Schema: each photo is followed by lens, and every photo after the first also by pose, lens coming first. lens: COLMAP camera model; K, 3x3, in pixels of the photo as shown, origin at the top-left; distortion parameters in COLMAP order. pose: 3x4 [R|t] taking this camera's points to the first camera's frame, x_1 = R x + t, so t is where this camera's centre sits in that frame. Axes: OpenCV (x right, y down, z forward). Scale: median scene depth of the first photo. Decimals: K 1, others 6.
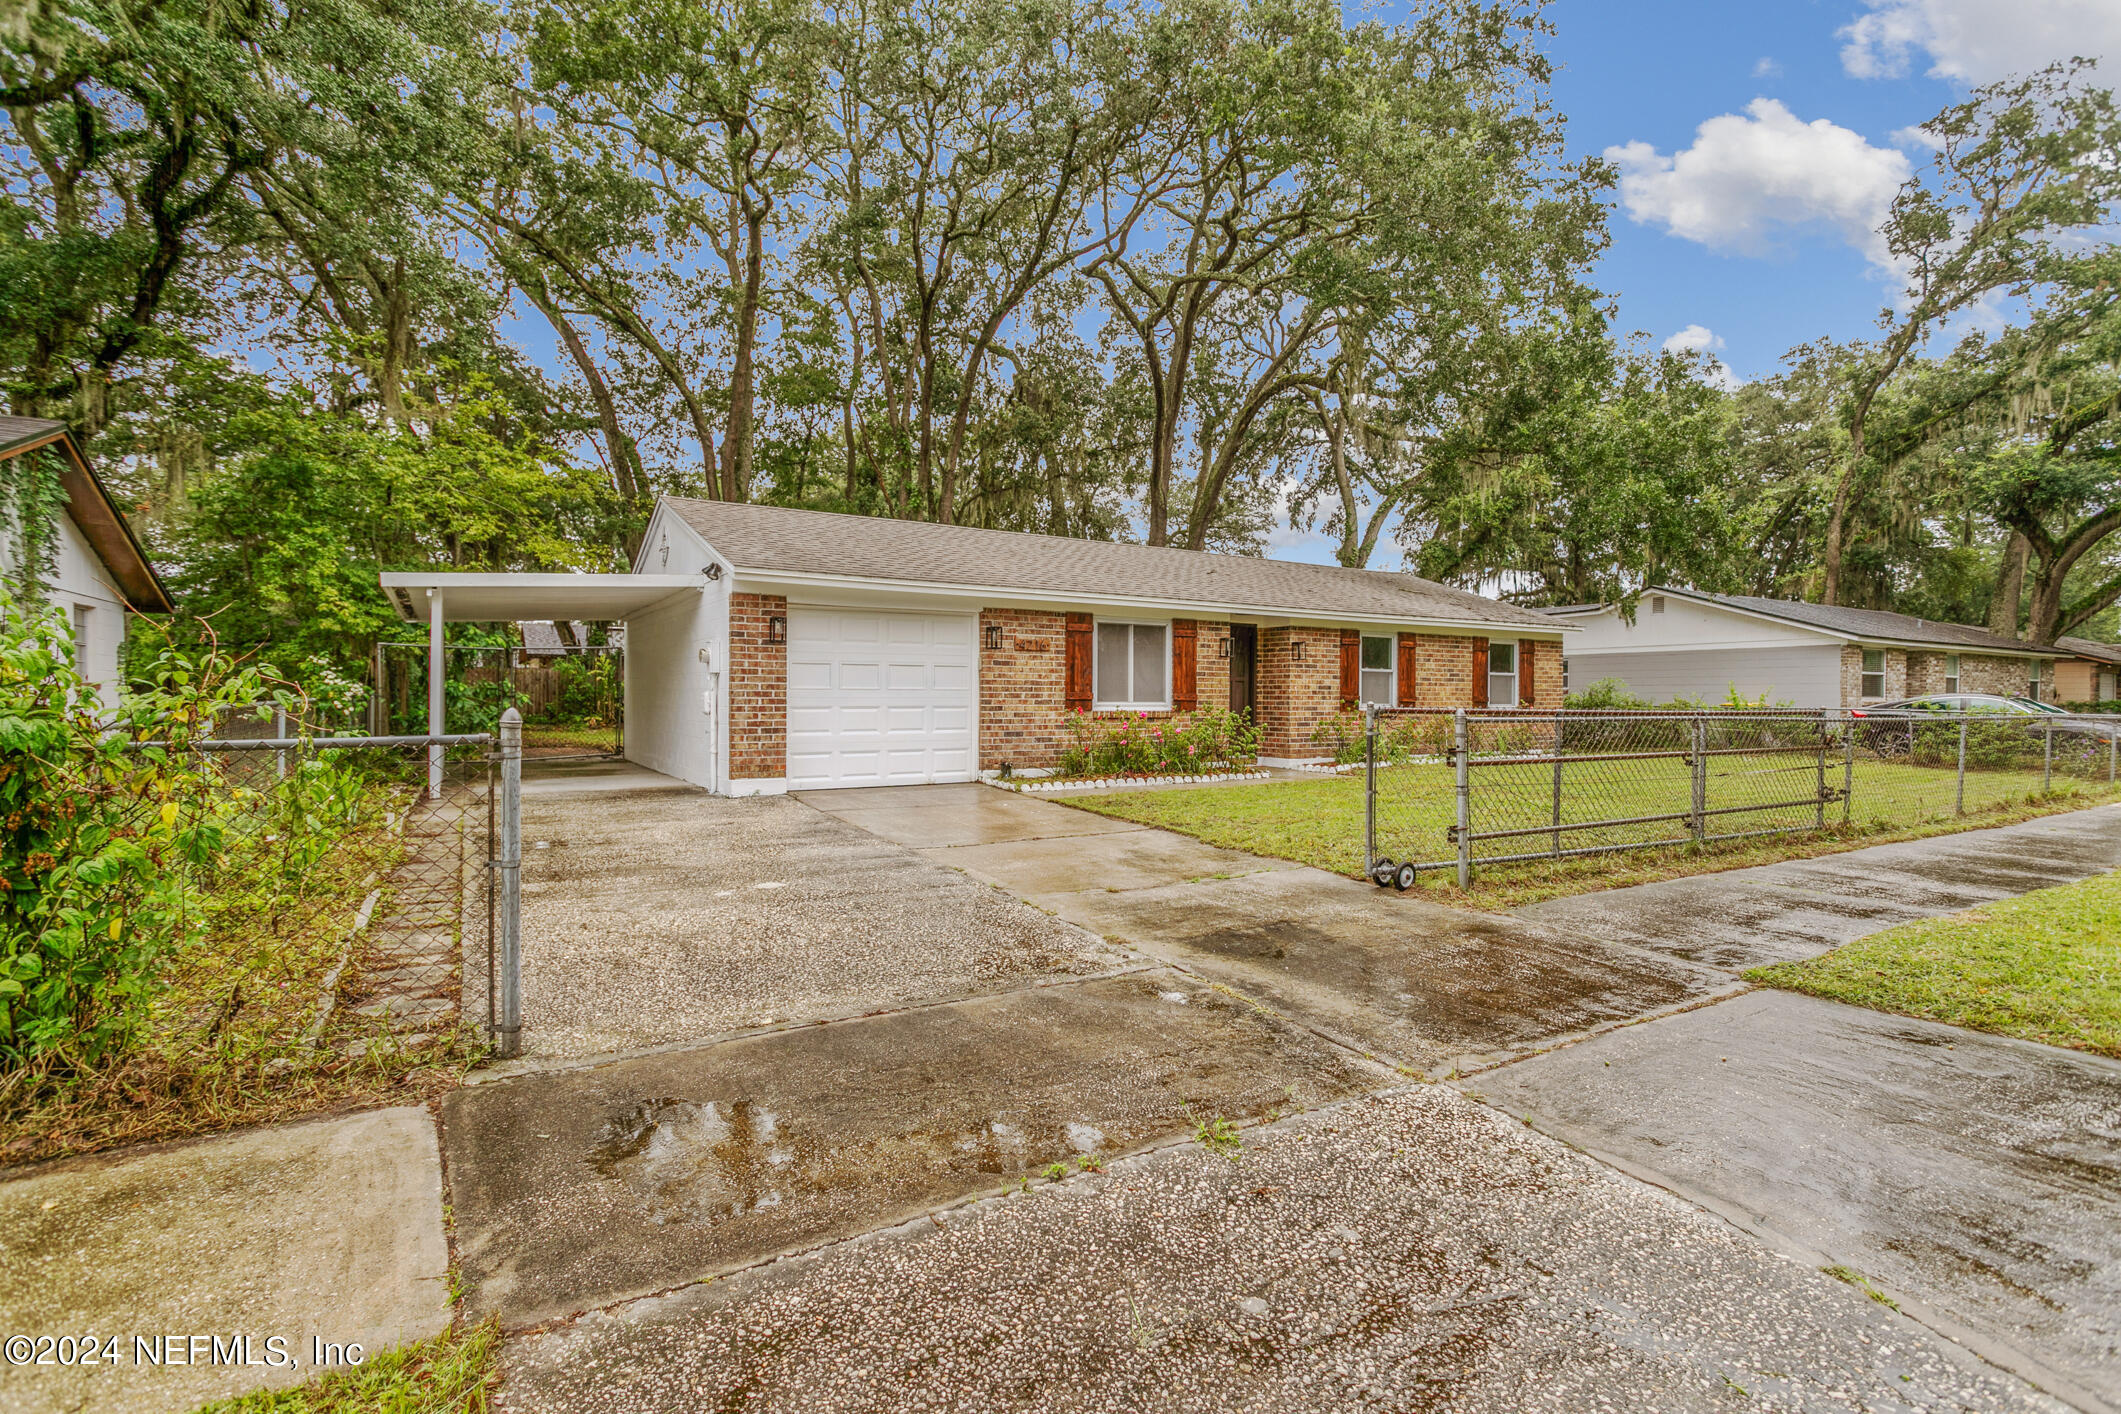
lens RADIAL K [[1016.4, 0, 1068.1], [0, 1016.4, 702.2], [0, 0, 1]] dist [0.006072, -0.001840]
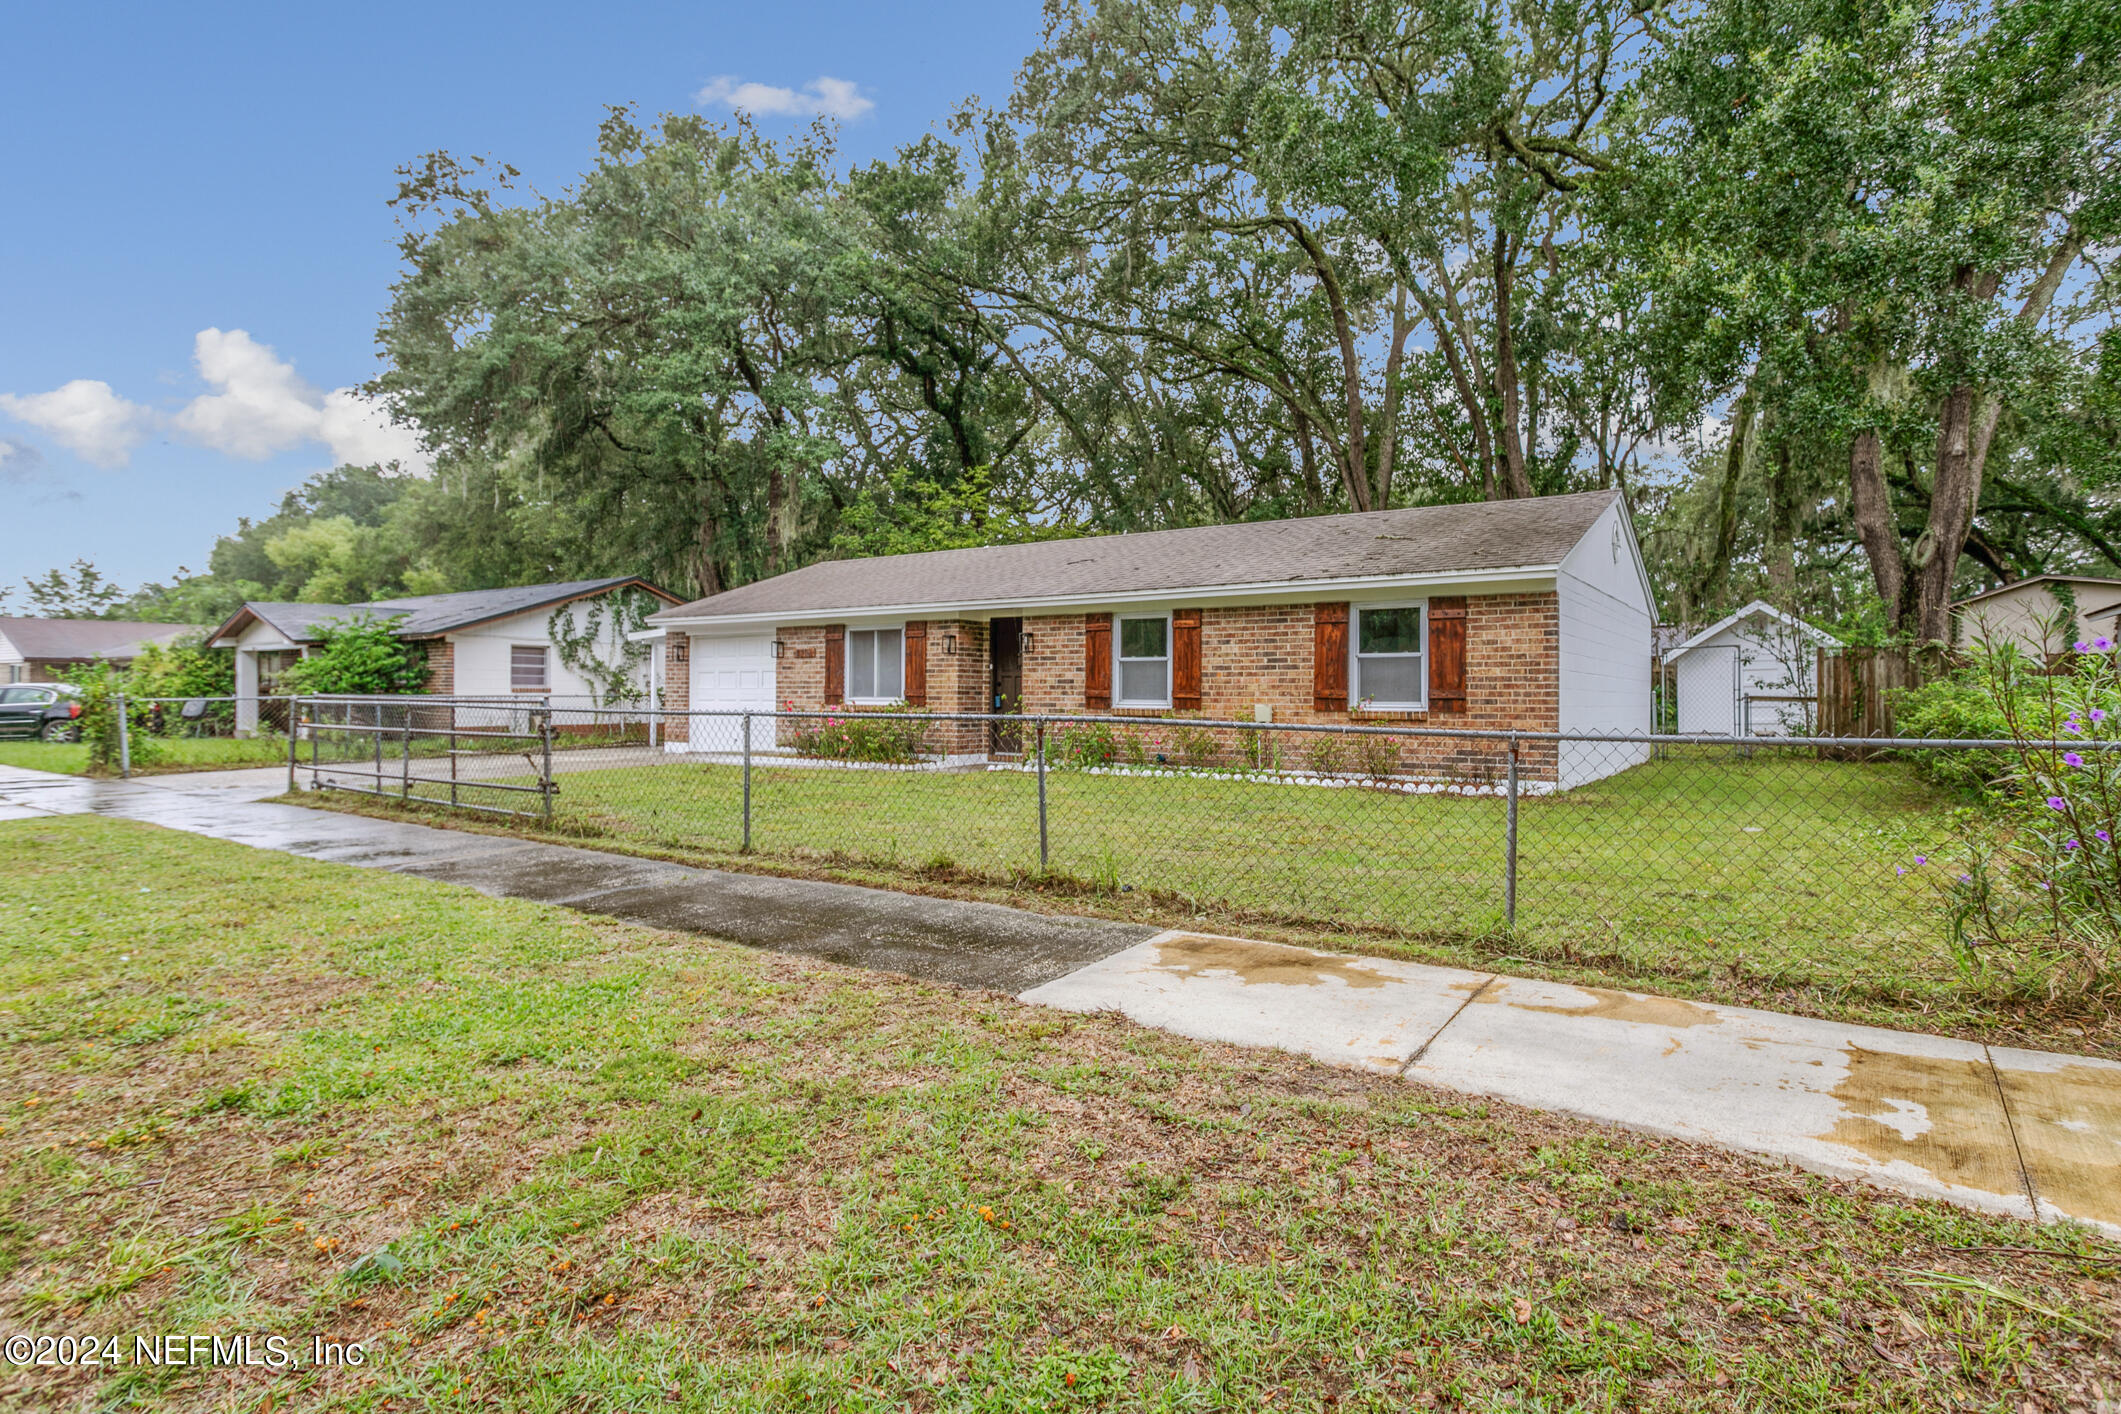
lens RADIAL K [[1016.4, 0, 1133.8], [0, 1016.4, 697.3], [0, 0, 1]] dist [0.006072, -0.001840]
pose [[0.427403, -0.001134, -0.904061, 1.162526], [-0.006271, 0.999971, -0.004219, 0.003067], [0.904039, 0.007473, 0.427384, 0.725520]]
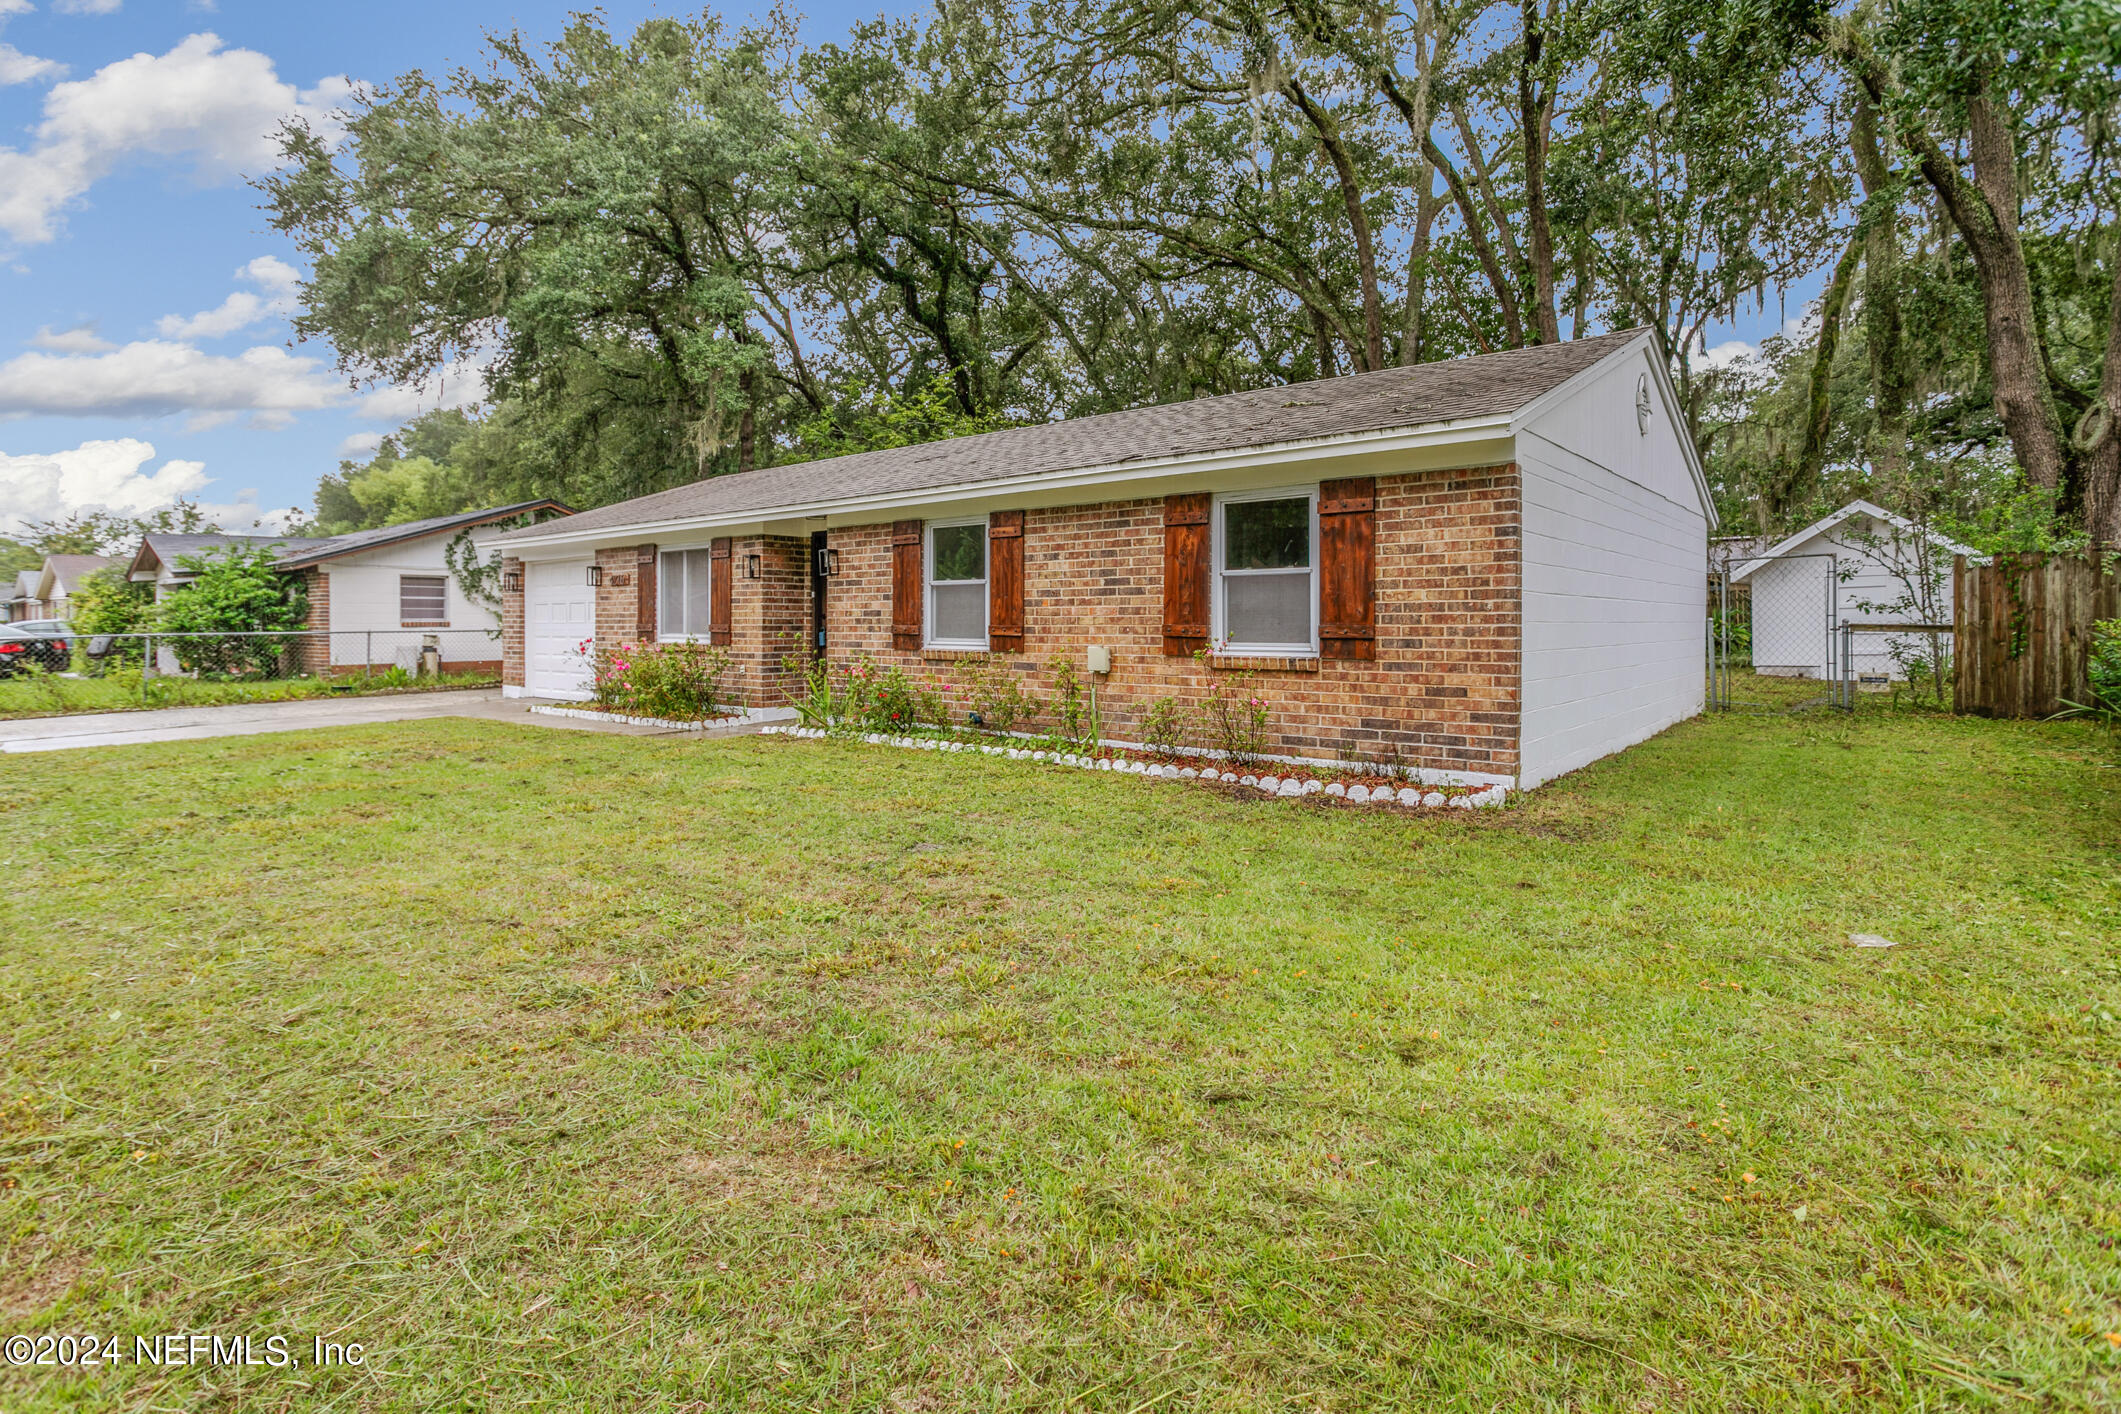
lens RADIAL K [[981.5, 0, 1100.8], [0, 981.5, 632.9], [0, 0, 1]] dist [0.004952, -0.000276]
pose [[0.332590, 0.007650, -0.943041, 0.977499], [0.000660, 0.999965, 0.008345, -0.007297], [0.943071, -0.003398, 0.332573, 0.997185]]
